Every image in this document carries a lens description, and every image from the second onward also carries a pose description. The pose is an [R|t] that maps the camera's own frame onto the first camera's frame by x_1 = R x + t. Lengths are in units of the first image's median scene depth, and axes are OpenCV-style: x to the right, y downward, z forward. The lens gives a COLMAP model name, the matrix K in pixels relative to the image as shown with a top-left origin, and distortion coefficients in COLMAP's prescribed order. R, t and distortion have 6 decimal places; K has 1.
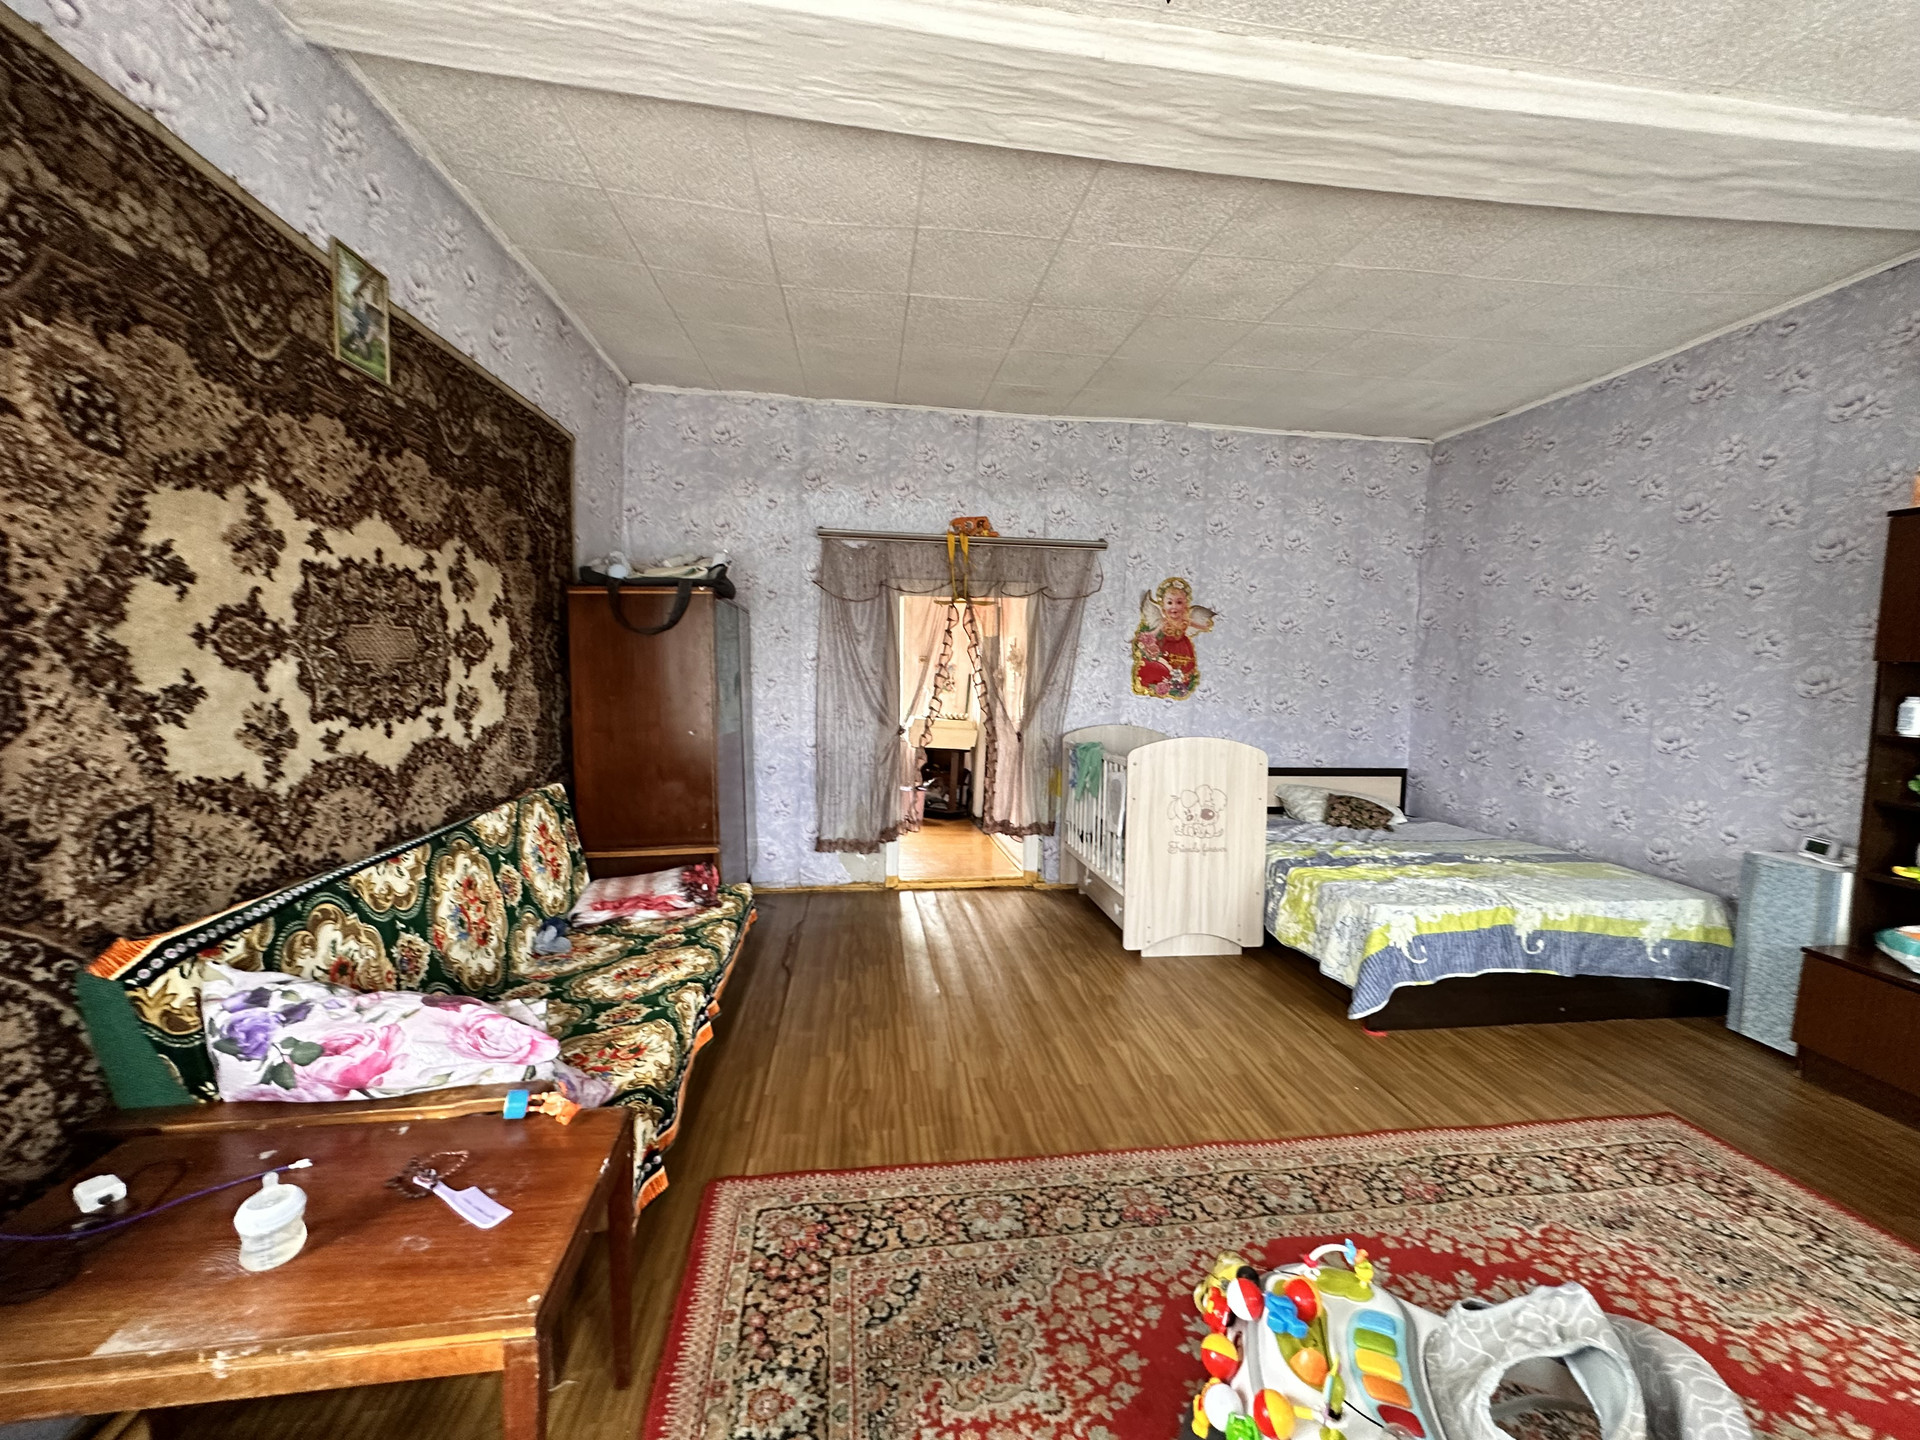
lens RADIAL K [[768.1, 0, 966.5], [0, 768.1, 726.0], [0, 0, 1]] dist [-0.002909, -0.000235]
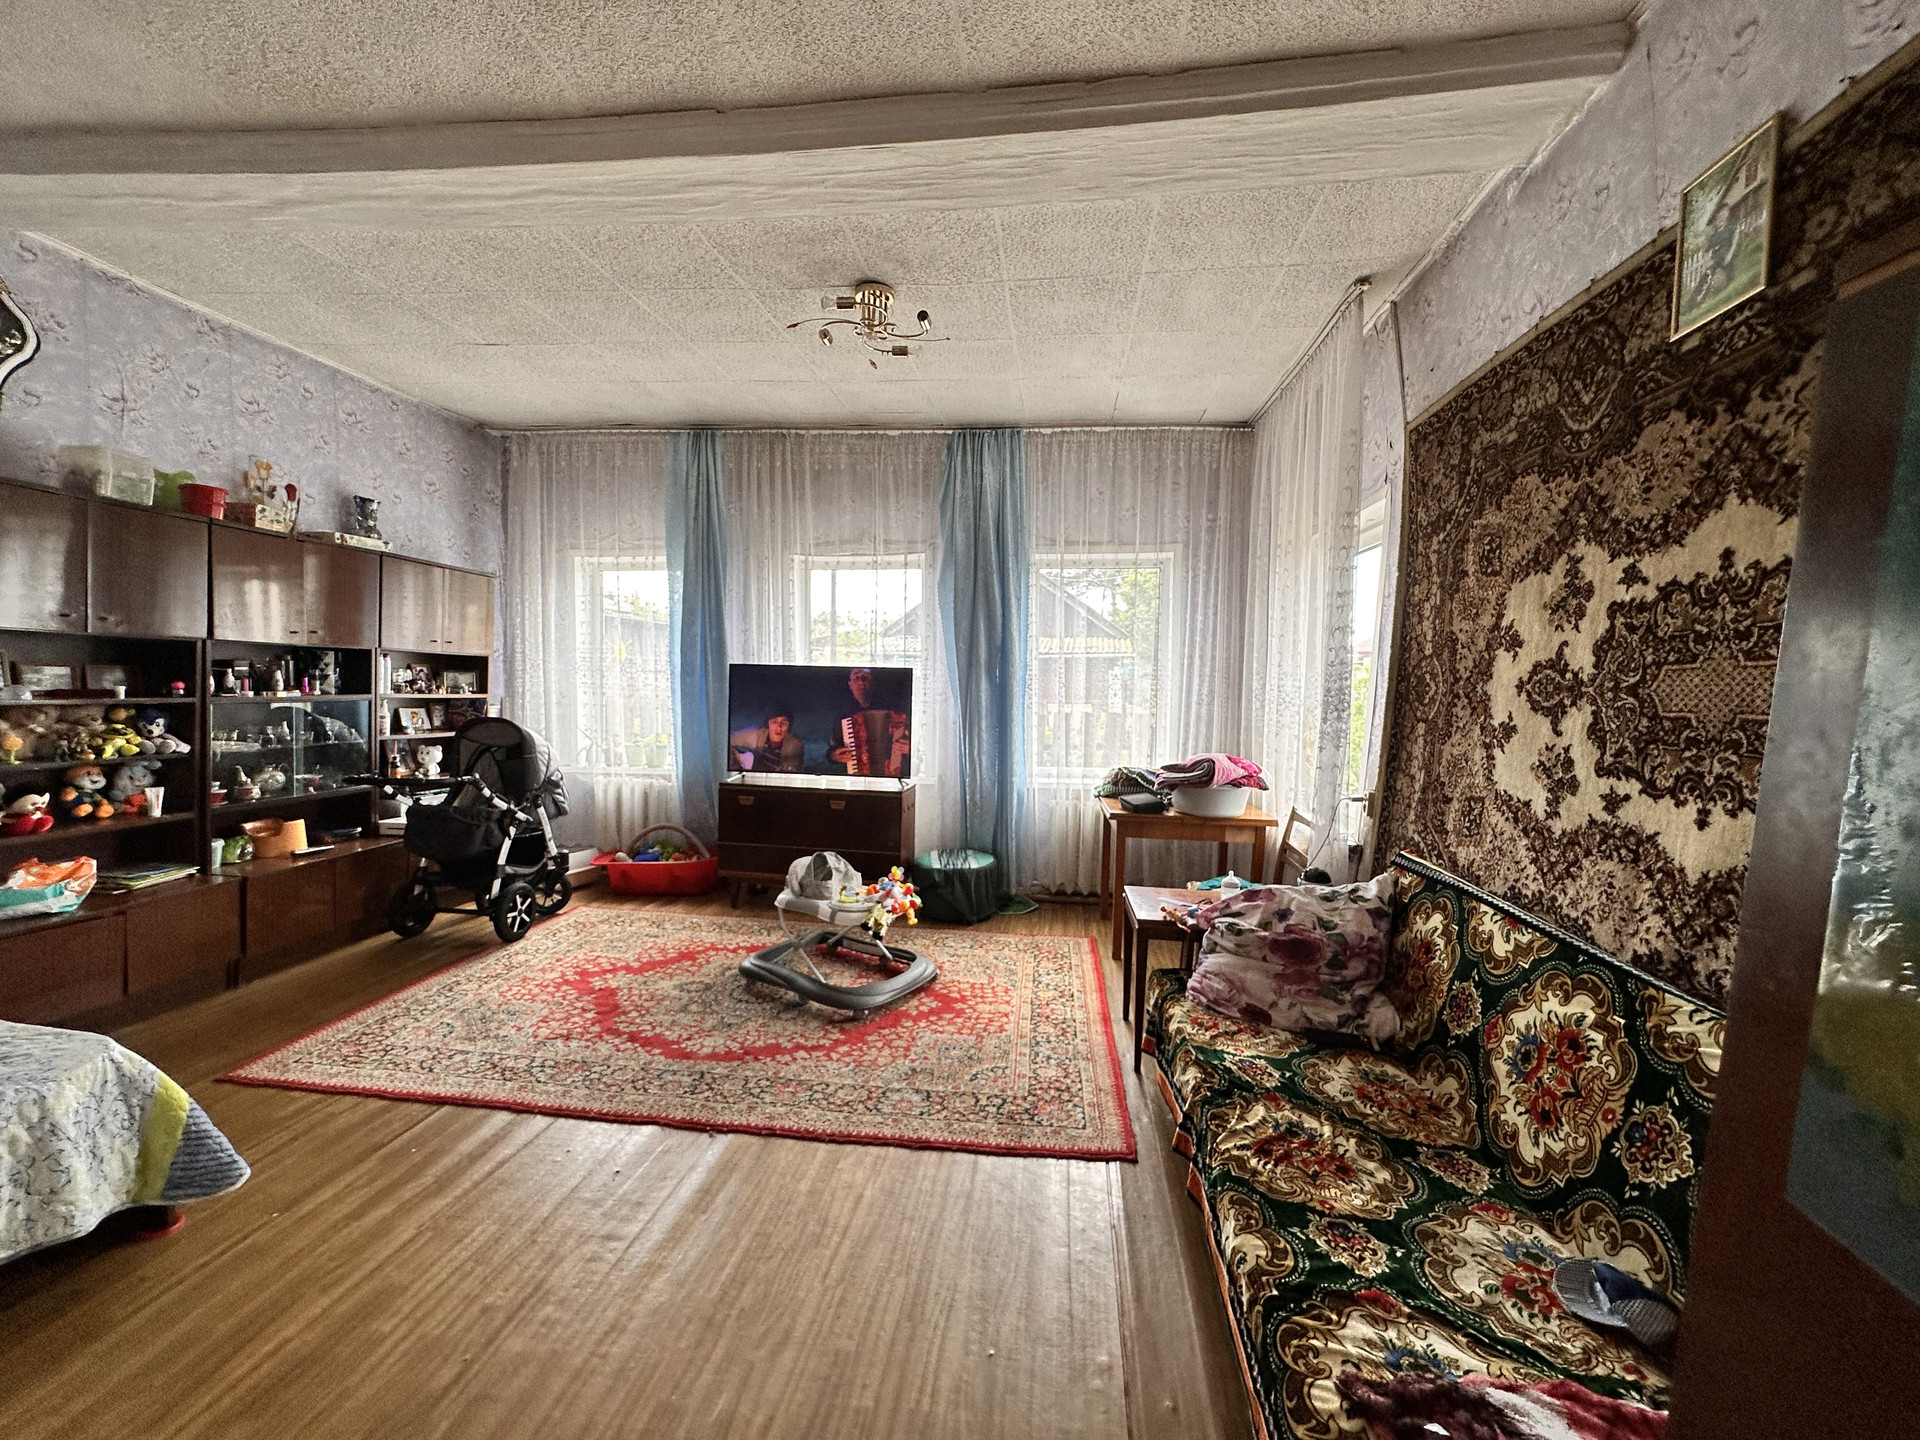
lens RADIAL K [[768.1, 0, 965.3], [0, 768.1, 718.3], [0, 0, 1]] dist [-0.002909, -0.000235]
pose [[-0.964637, -0.065494, 0.255316, -0.355057], [-0.031804, 0.990482, 0.133917, -0.179001], [-0.261657, 0.121062, -0.957538, 2.144763]]
